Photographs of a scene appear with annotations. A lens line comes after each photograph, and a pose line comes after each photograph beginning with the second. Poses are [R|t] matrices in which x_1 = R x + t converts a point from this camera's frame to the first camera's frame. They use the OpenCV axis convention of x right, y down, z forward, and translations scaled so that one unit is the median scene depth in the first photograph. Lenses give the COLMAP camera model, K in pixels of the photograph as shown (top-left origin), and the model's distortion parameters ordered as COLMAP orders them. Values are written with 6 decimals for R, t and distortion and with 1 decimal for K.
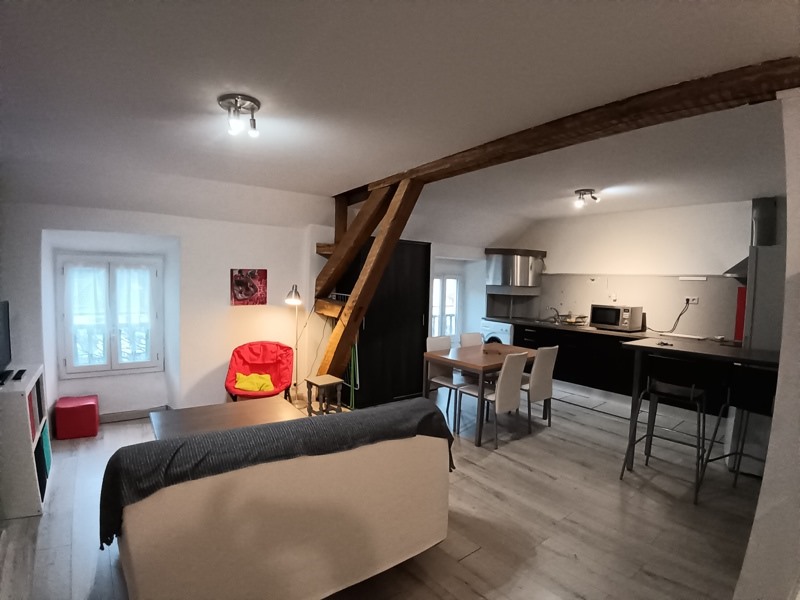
lens RADIAL K [[402.2, 0, 400.0], [0, 402.2, 300.0], [0, 0, 1]] dist [-0.085187, -0.000987]
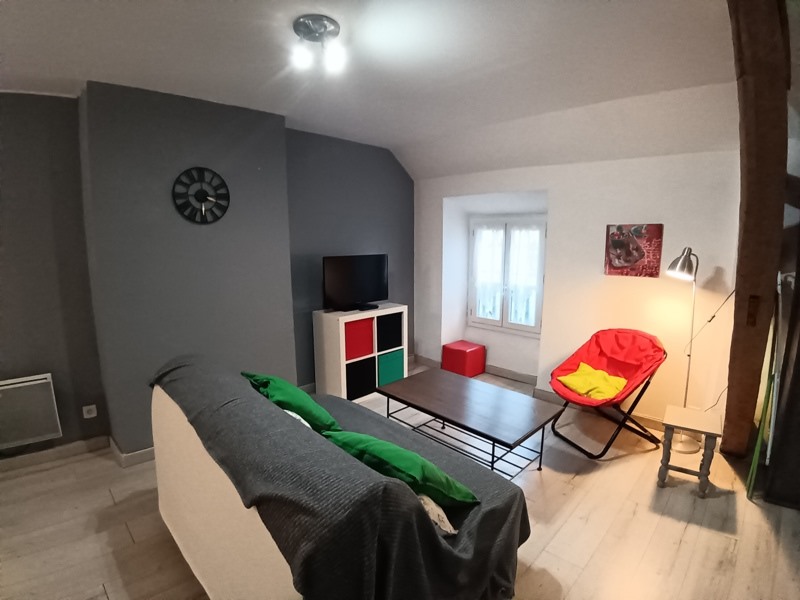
lens RADIAL K [[402.2, 0, 400.0], [0, 402.2, 300.0], [0, 0, 1]] dist [-0.085187, -0.000987]
pose [[0.131528, 0.129346, -0.982838, 0.256658], [-0.046383, 0.991168, 0.124235, -0.012387], [0.990227, 0.029247, 0.136366, 0.520116]]
